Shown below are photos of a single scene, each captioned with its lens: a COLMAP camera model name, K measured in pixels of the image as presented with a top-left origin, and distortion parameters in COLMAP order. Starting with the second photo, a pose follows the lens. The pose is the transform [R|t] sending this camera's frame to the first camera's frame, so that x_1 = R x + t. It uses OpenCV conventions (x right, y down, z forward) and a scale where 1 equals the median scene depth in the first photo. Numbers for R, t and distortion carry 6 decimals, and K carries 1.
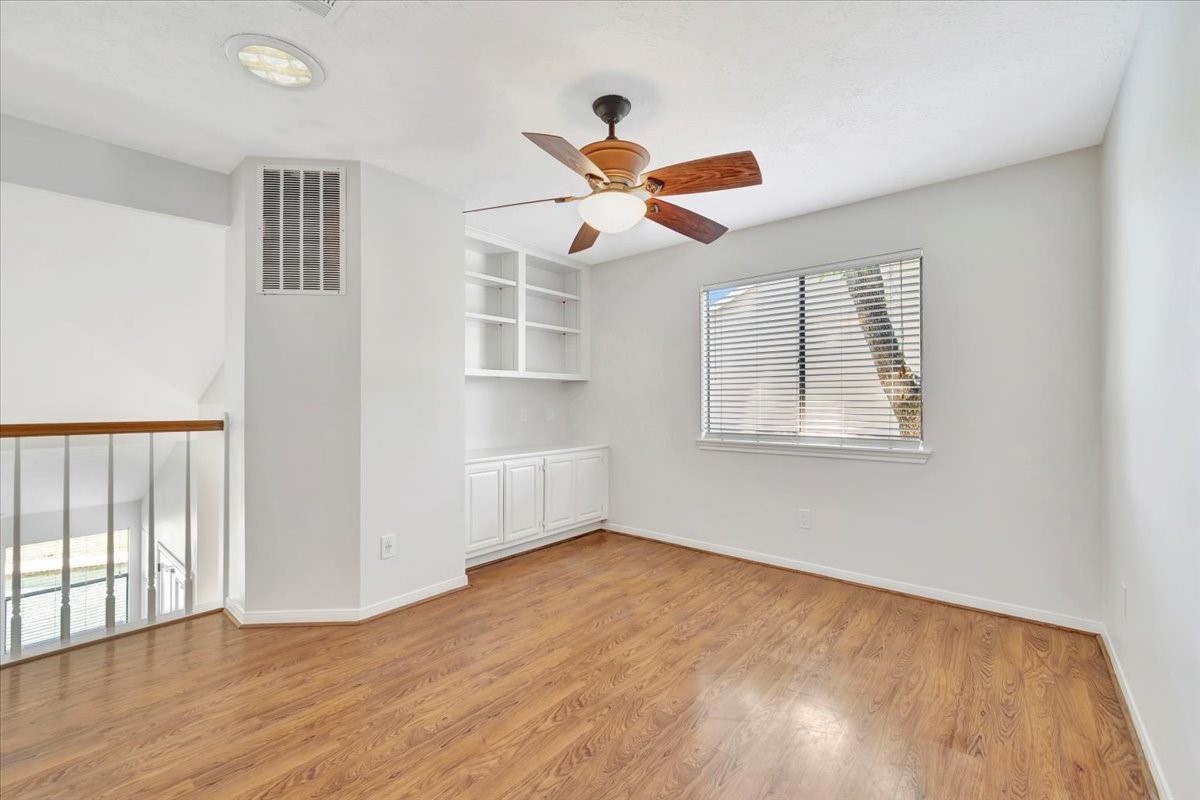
lens RADIAL K [[497.2, 0, 590.2], [0, 497.2, 397.7], [0, 0, 1]] dist [-0.001285, 0.000284]
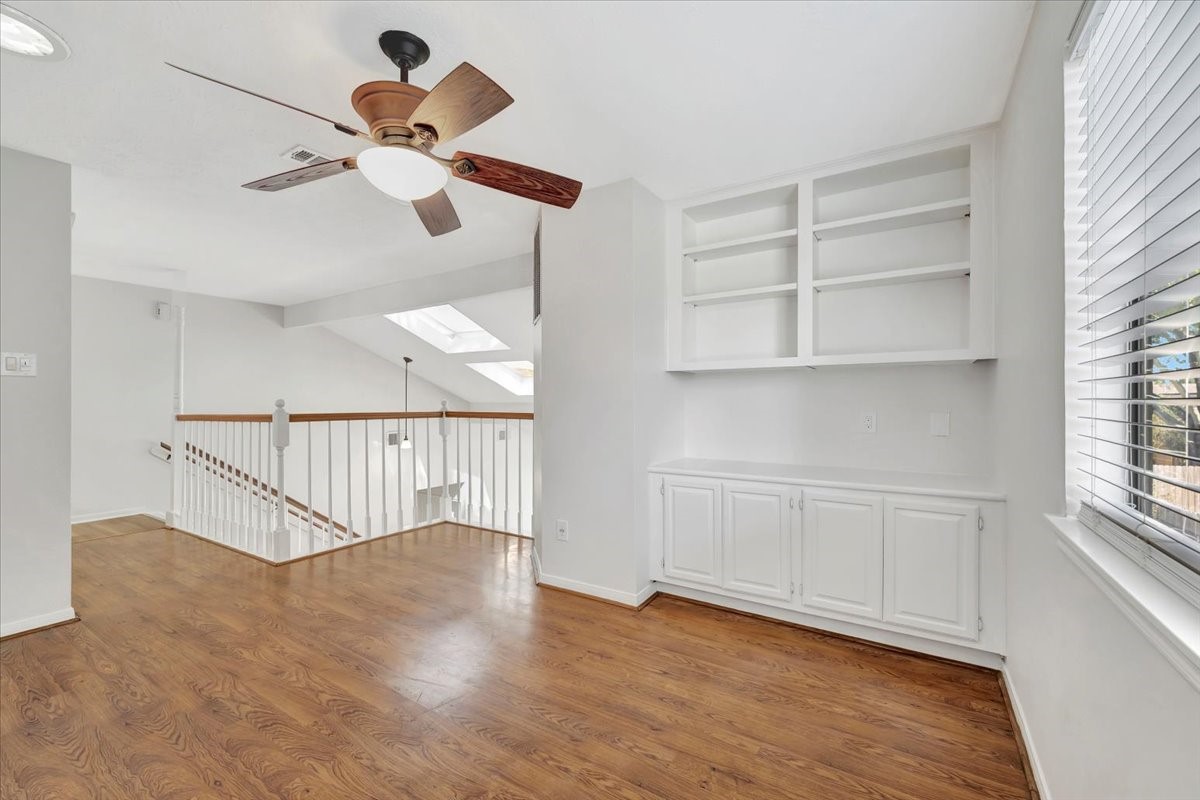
lens RADIAL K [[490.6, 0, 622.1], [0, 490.6, 399.1], [0, 0, 1]] dist [0.000552, 0.000319]
pose [[0.163536, 0.002754, -0.986534, 0.605548], [0.008437, 0.999956, 0.004190, -0.000096], [0.986501, -0.009009, 0.163505, 0.820192]]
